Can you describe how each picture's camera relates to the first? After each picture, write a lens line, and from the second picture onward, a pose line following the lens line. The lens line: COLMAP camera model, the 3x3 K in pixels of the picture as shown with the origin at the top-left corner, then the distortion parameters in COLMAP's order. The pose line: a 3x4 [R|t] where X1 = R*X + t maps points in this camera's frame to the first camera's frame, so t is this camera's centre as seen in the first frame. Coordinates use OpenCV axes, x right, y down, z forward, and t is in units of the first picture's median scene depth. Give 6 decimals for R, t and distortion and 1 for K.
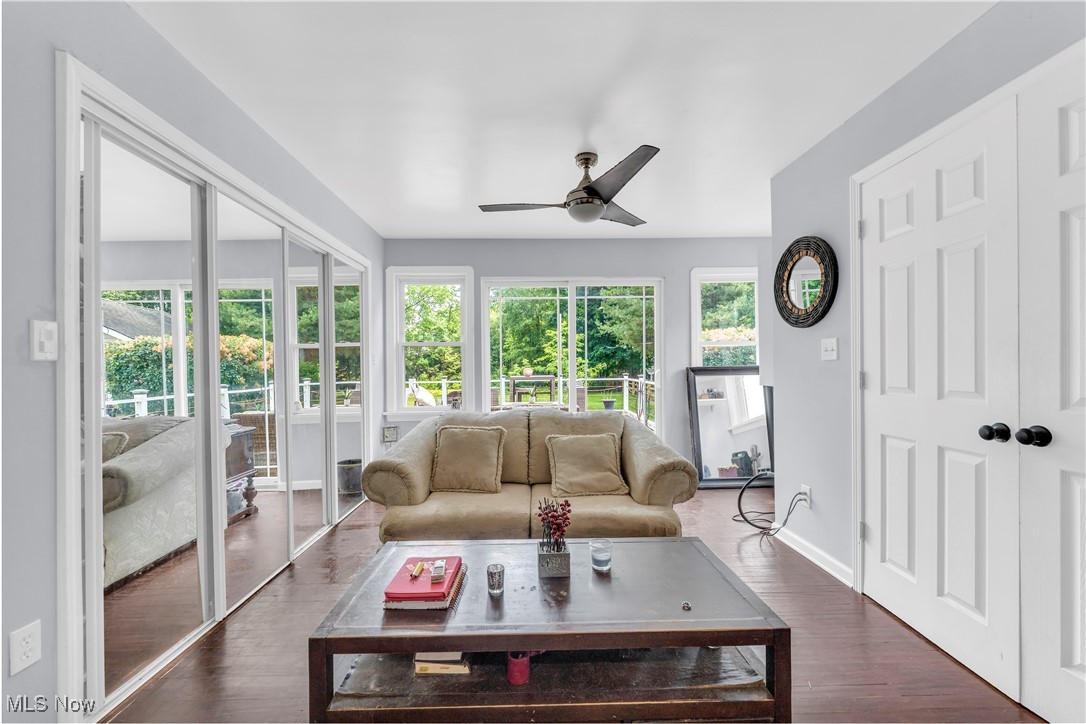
lens RADIAL K [[433.3, 0, 540.2], [0, 433.3, 370.9], [0, 0, 1]] dist [-0.007445, 0.000601]
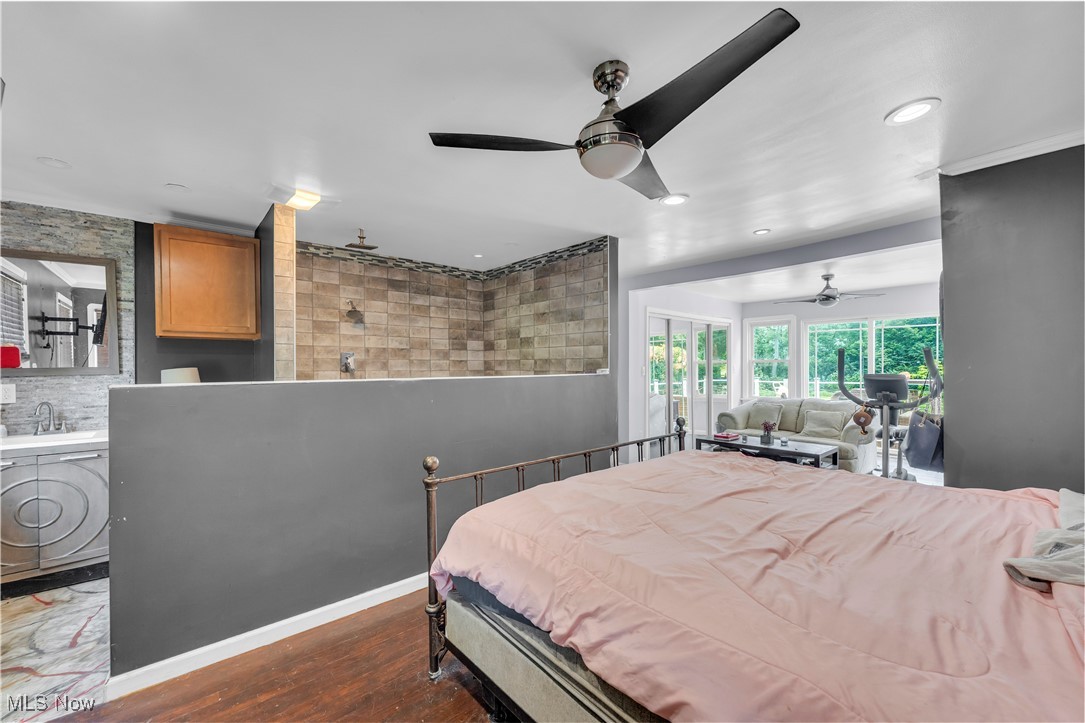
lens RADIAL K [[432.9, 0, 539.3], [0, 432.9, 368.2], [0, 0, 1]] dist [-0.007445, 0.000601]
pose [[0.645621, 0.005742, -0.763637, 0.478837], [-0.002418, 0.999982, 0.005475, -0.039406], [0.763654, -0.001689, 0.645623, -0.825301]]
